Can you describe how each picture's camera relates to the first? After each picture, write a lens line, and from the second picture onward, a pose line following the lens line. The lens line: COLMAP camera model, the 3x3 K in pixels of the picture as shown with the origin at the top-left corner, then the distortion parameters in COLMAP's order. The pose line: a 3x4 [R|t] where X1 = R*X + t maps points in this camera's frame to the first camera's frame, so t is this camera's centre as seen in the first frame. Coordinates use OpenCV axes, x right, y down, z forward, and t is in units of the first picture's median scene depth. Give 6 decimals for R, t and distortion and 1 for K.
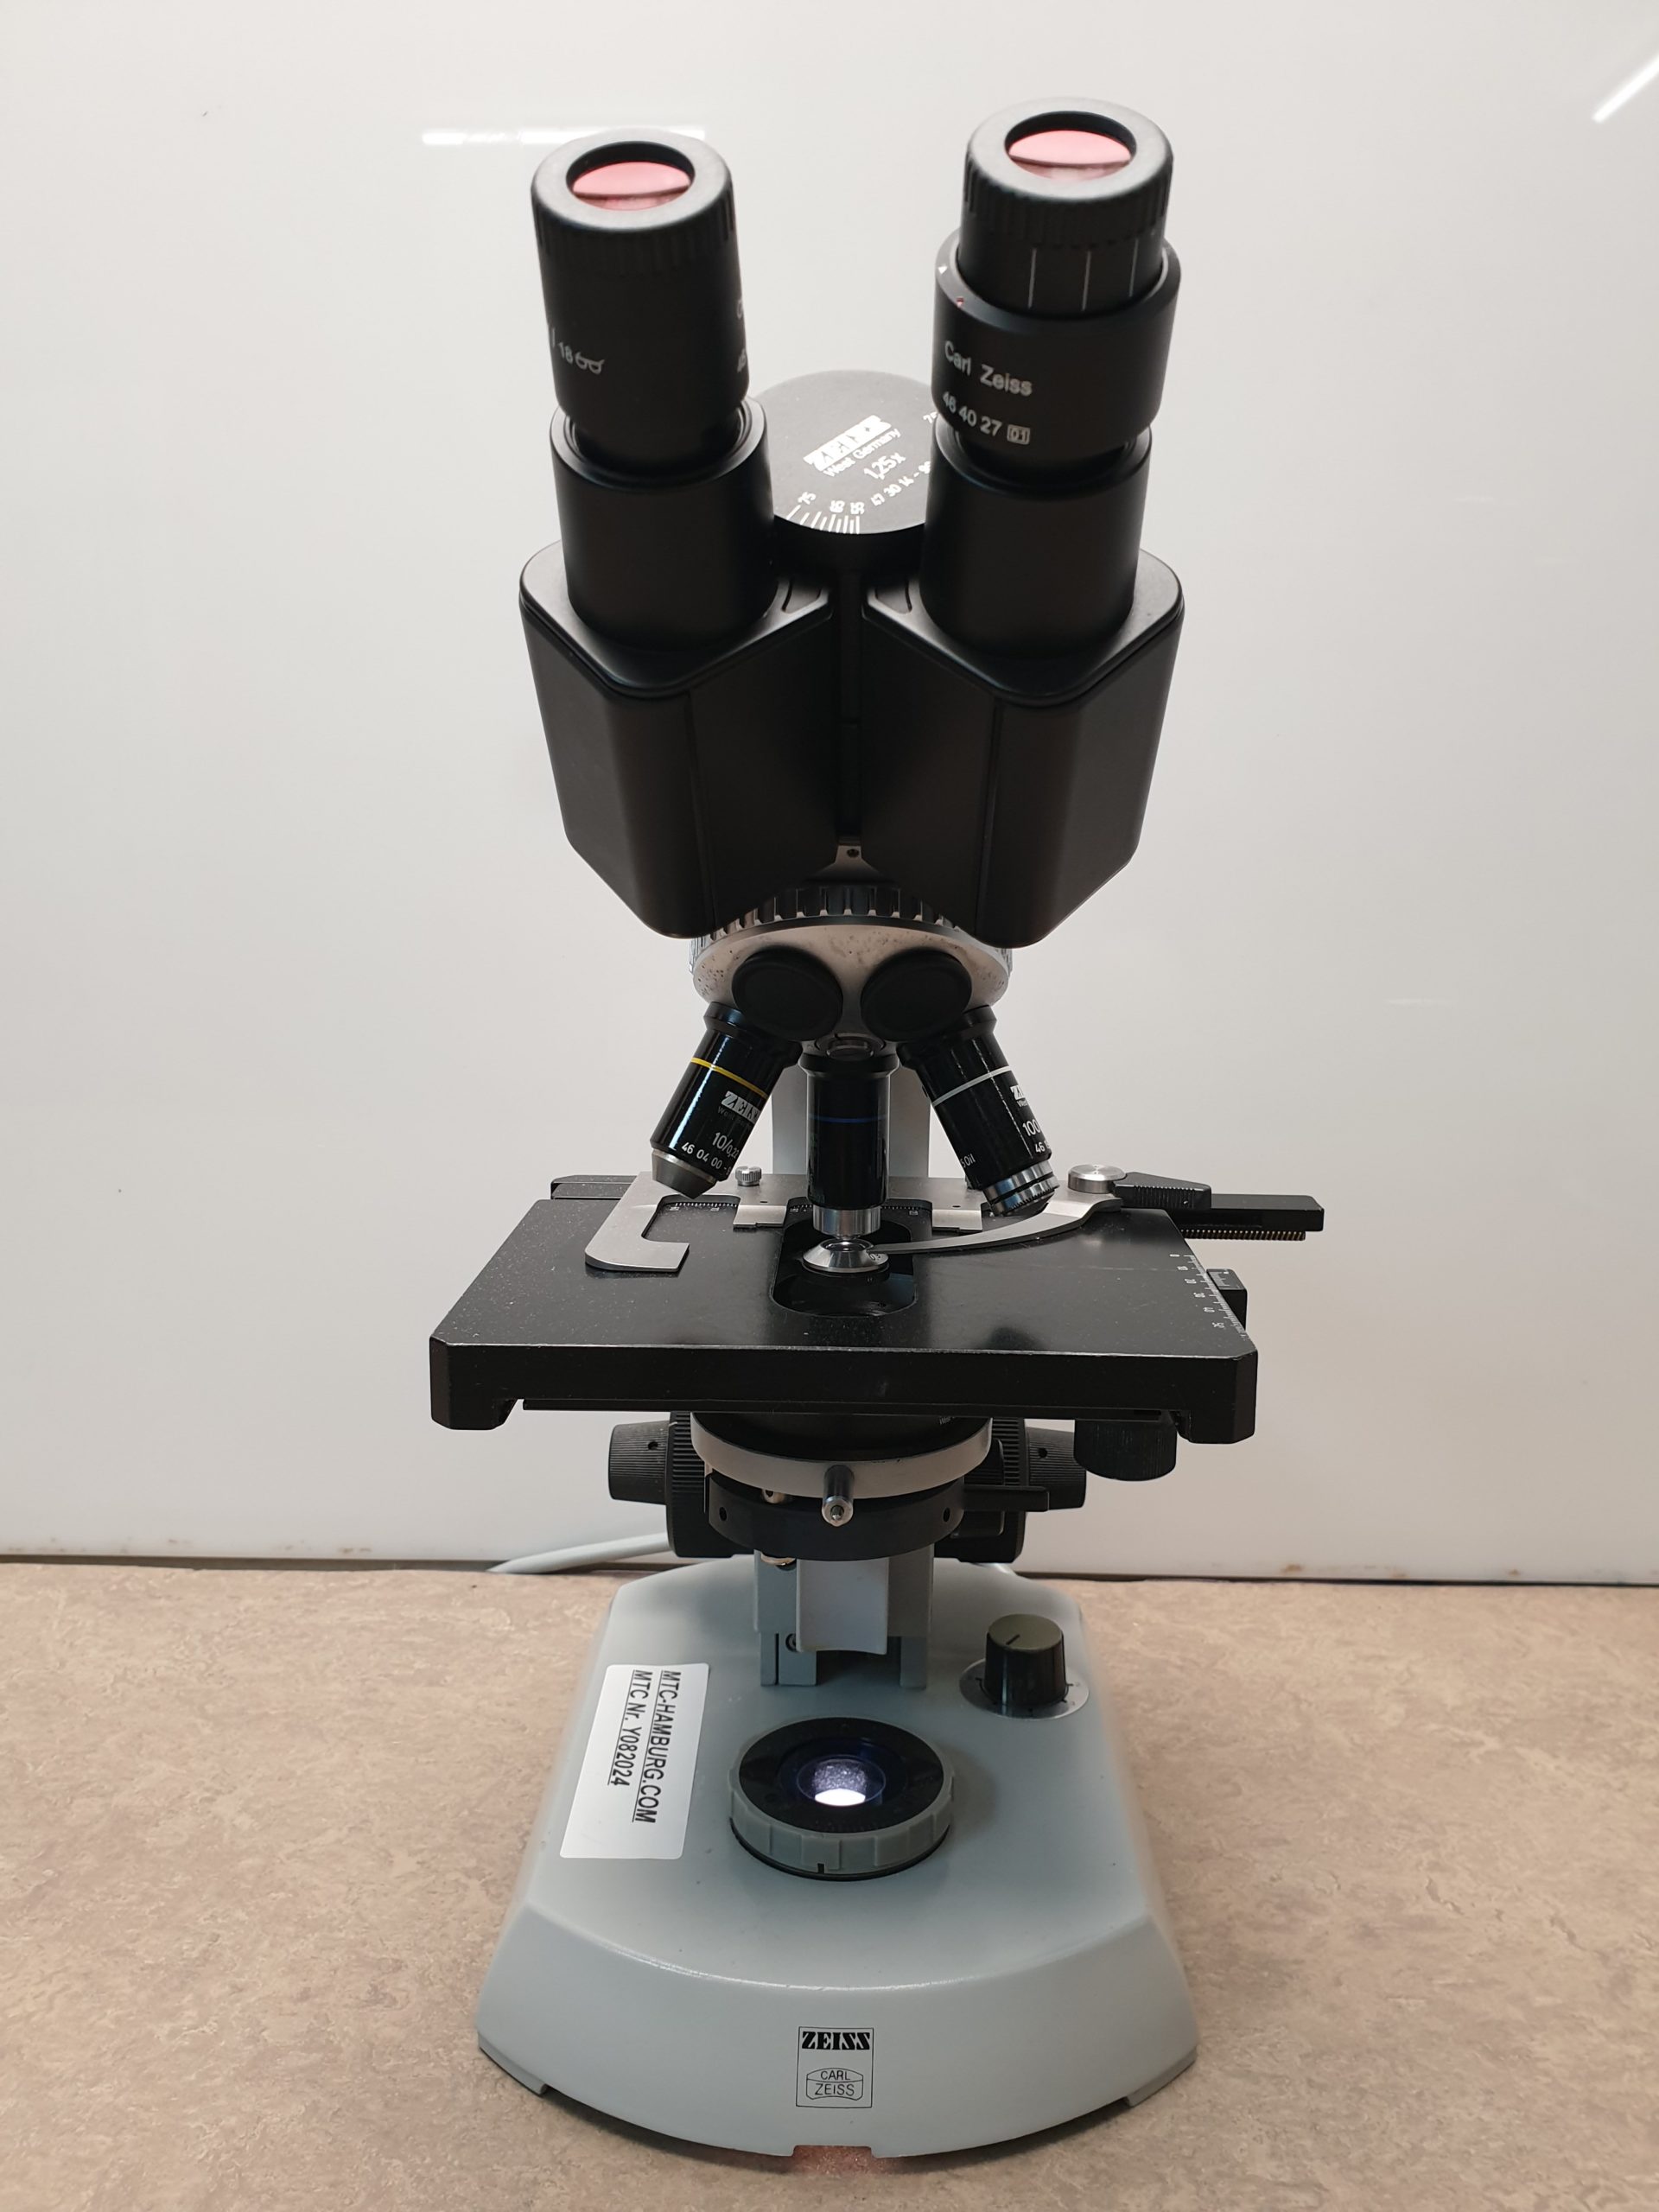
lens RADIAL K [[1742.0, 0, 829.5], [0, 1742.0, 1106.0], [0, 0, 1]] dist [-0.157179, 0.222605]
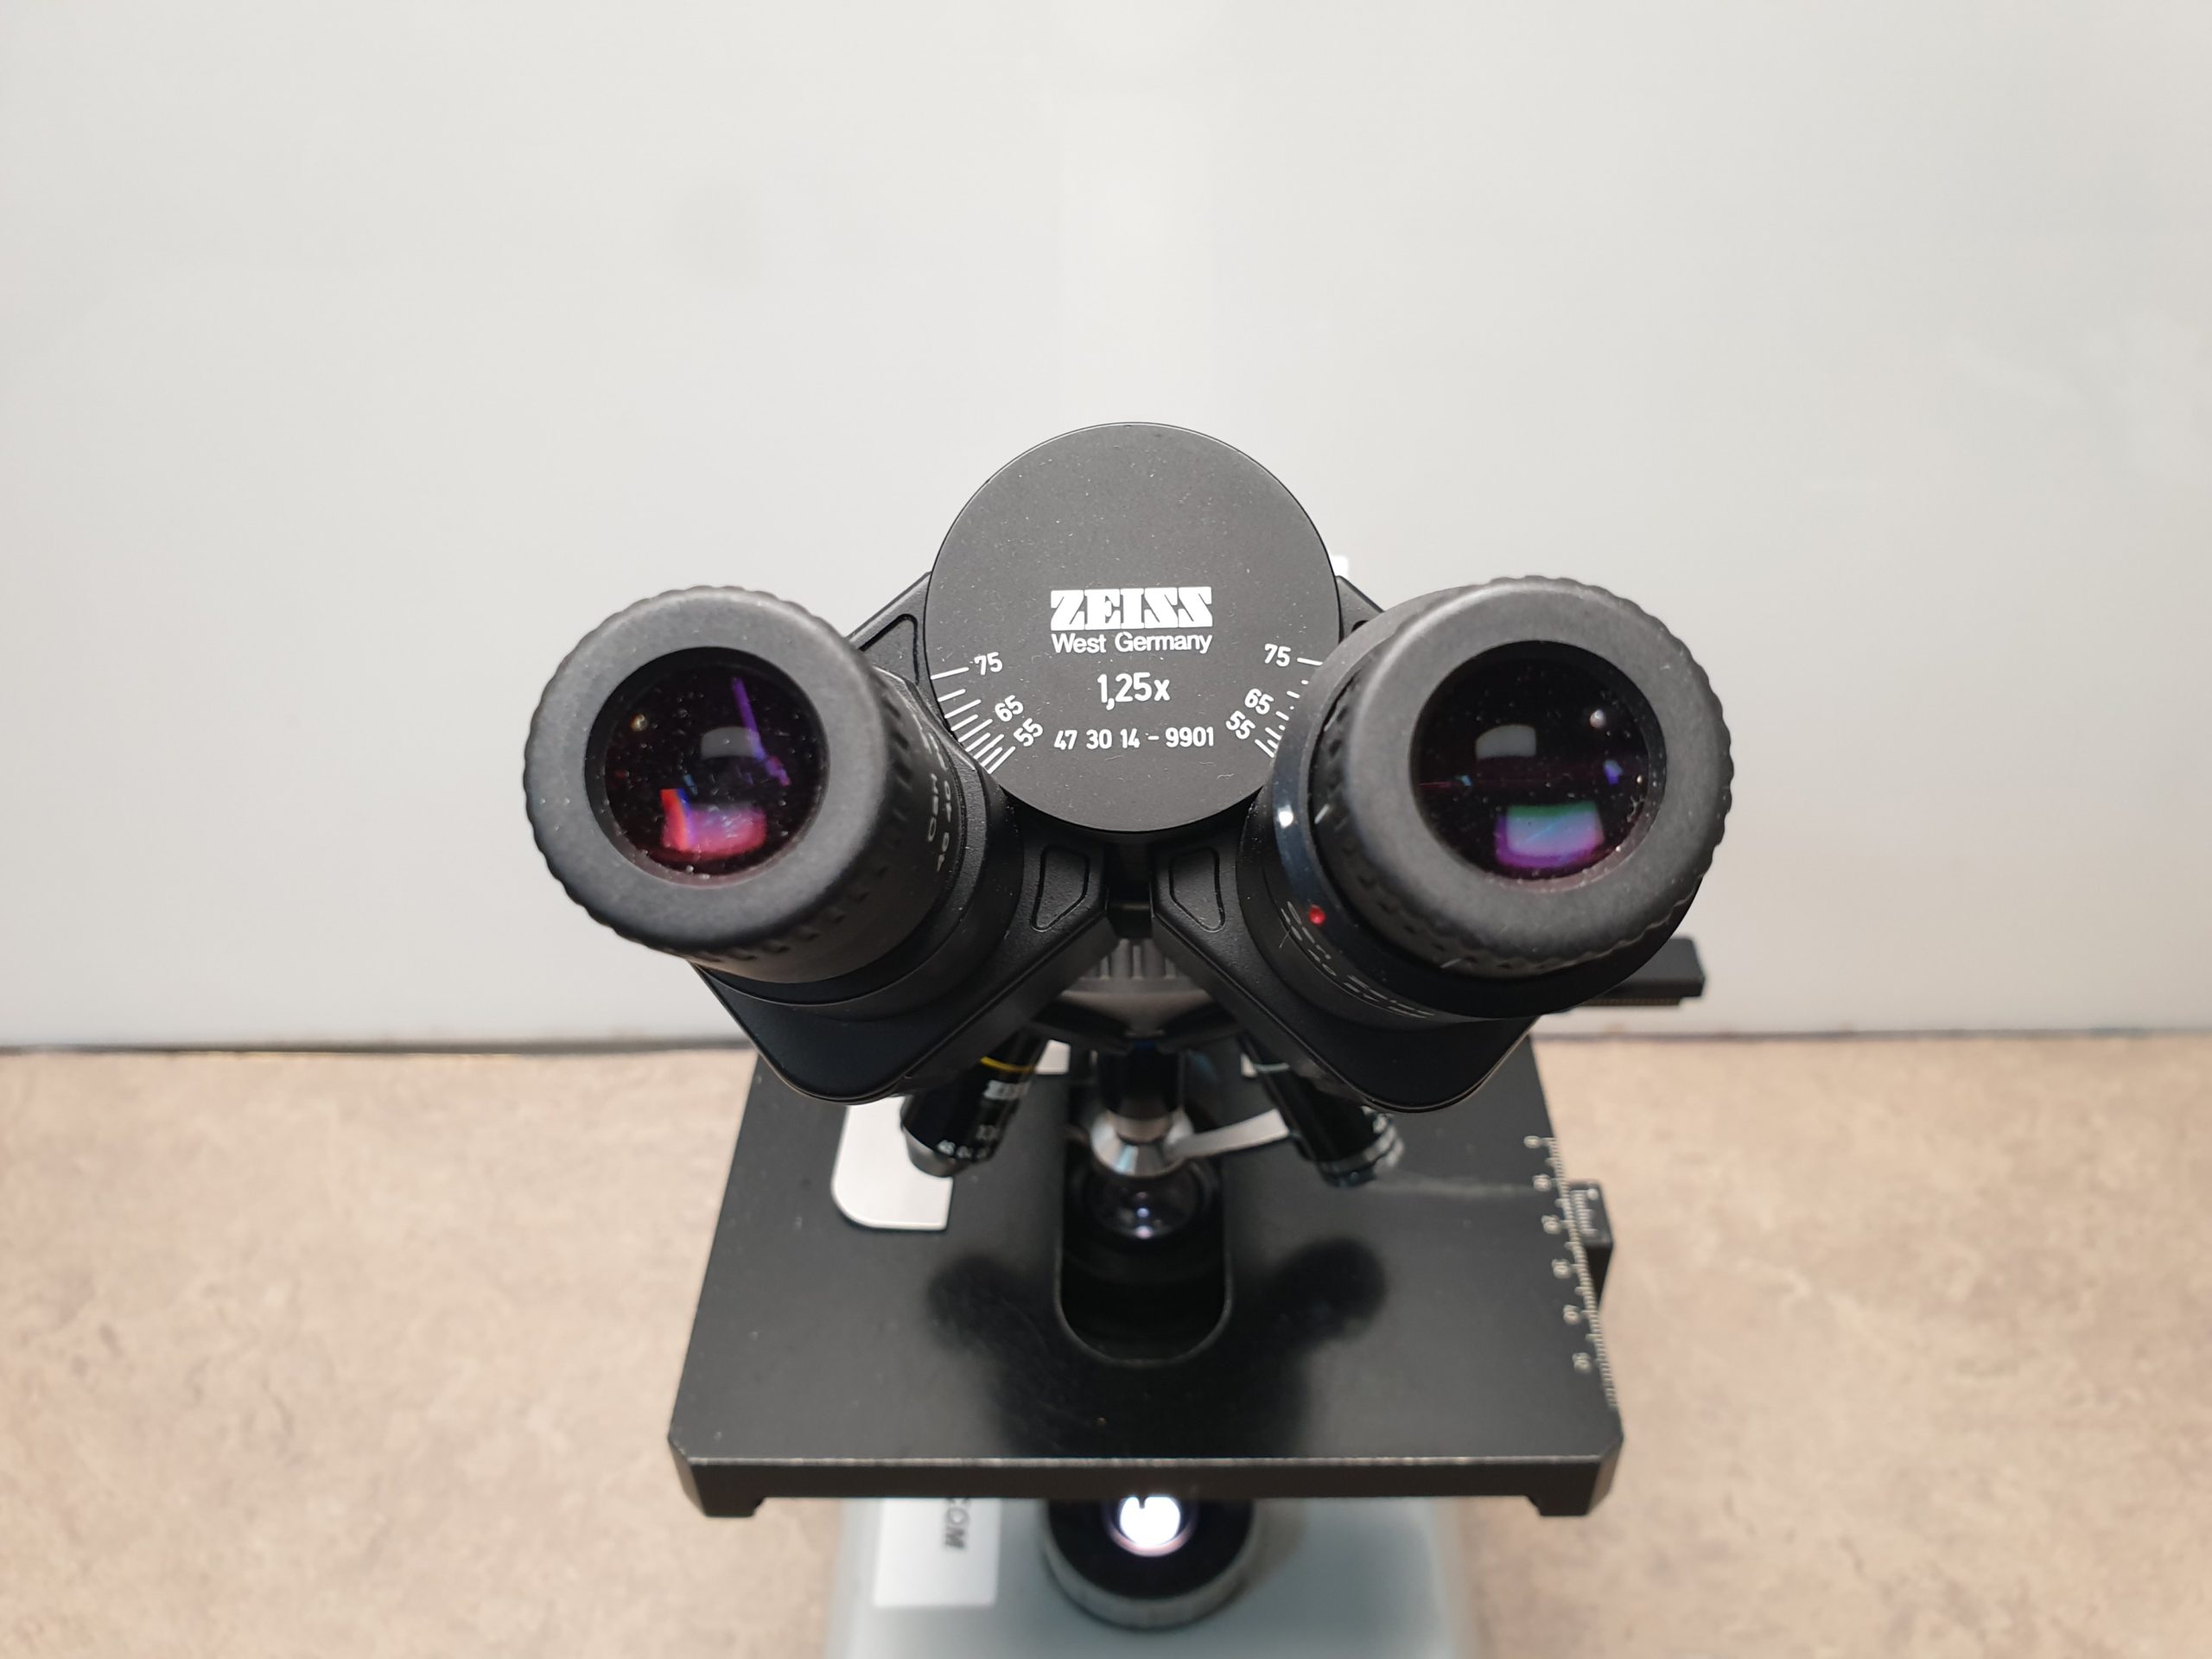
lens RADIAL K [[1742.0, 0, 1118.0], [0, 1742.0, 825.9], [0, 0, 1]] dist [-0.157179, 0.222605]
pose [[0.999498, -0.030751, -0.007648, 0.007352], [0.030773, 0.884371, 0.465769, -0.374733], [-0.007559, -0.465771, 0.884873, 0.277434]]
